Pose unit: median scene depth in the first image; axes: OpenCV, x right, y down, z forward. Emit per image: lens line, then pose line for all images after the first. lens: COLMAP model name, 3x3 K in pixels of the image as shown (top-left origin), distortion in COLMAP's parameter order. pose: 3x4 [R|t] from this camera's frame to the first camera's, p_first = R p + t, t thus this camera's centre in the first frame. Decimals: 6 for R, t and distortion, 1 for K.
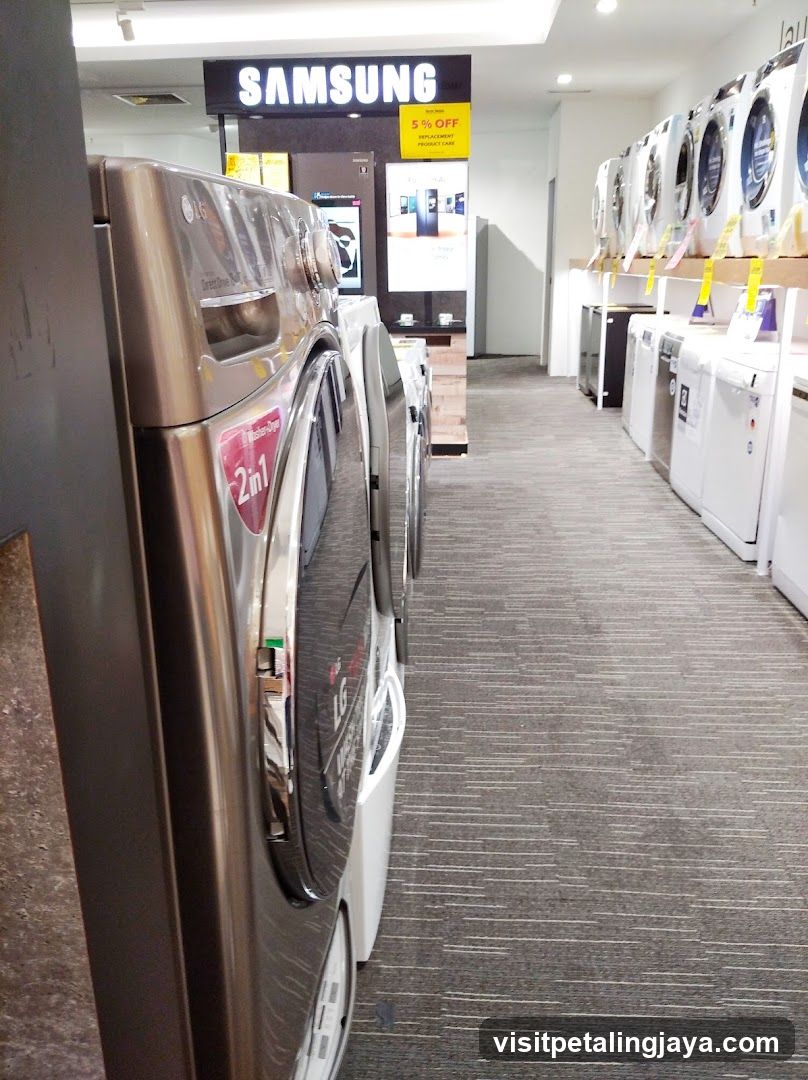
lens RADIAL K [[872.7, 0, 402.8], [0, 872.7, 533.7], [0, 0, 1]] dist [0.001552, 0.004124]
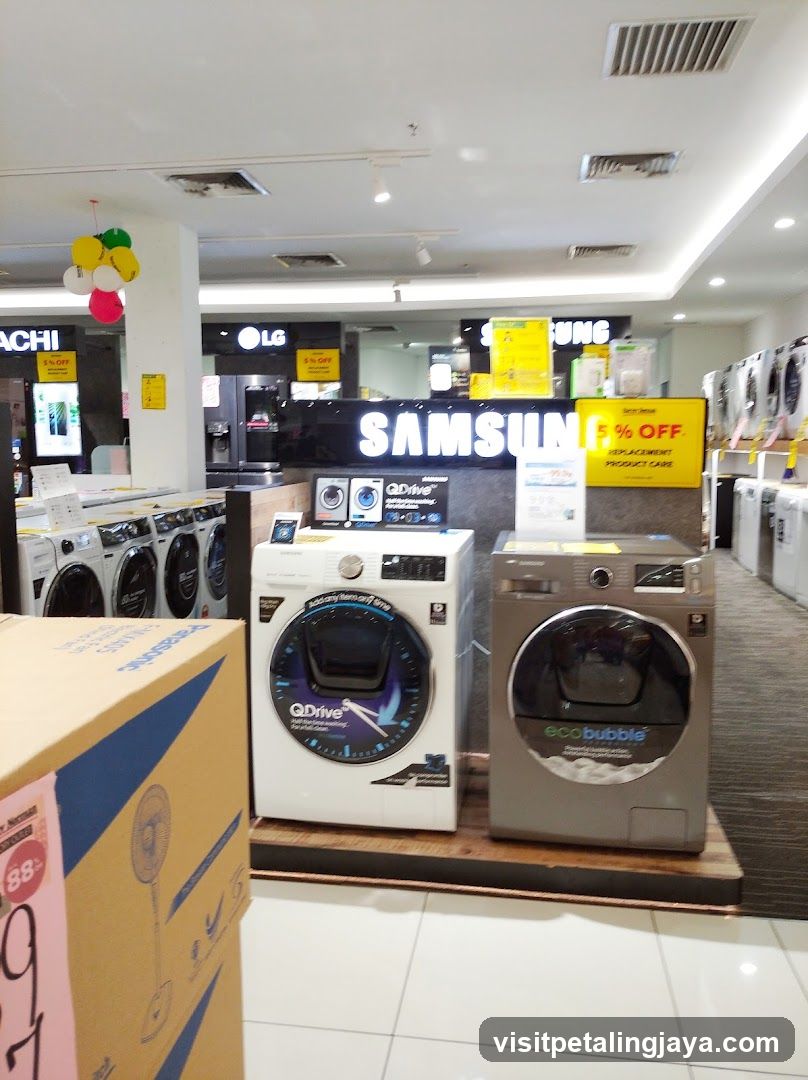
lens RADIAL K [[872.7, 0, 407.5], [0, 872.7, 538.3], [0, 0, 1]] dist [0.001552, 0.004124]
pose [[0.996100, 0.021509, -0.085567, -0.178936], [-0.037572, 0.980907, -0.190814, 0.162100], [0.079829, 0.193285, 0.977890, -0.492532]]
